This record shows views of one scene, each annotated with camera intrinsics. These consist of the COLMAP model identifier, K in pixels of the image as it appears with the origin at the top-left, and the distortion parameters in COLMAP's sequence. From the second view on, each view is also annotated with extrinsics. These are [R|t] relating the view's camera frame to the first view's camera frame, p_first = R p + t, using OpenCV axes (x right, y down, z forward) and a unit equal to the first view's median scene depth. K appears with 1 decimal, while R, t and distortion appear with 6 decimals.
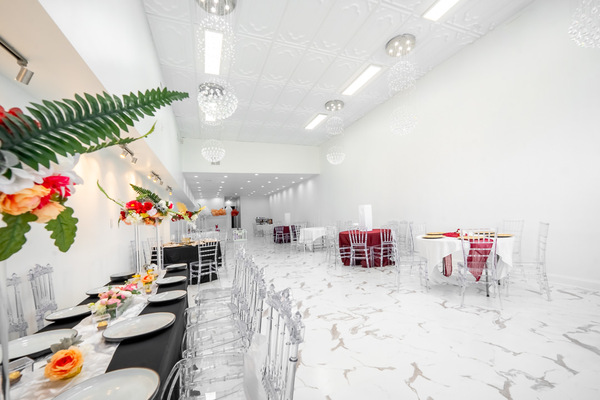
lens RADIAL K [[238.7, 0, 300.6], [0, 238.7, 211.5], [0, 0, 1]] dist [-0.001942, -0.000169]
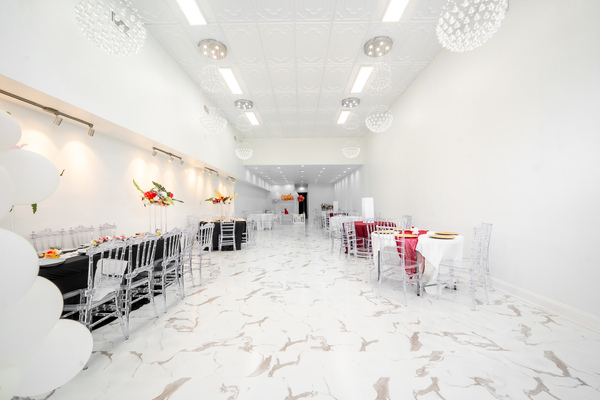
lens RADIAL K [[237.3, 0, 300.0], [0, 237.3, 200.0], [0, 0, 1]] dist [-0.000500, -0.000078]
pose [[0.921907, 0.047051, -0.384544, 0.346890], [-0.042390, 0.998889, 0.020592, -0.023156], [0.385086, -0.002683, 0.922877, -0.057922]]
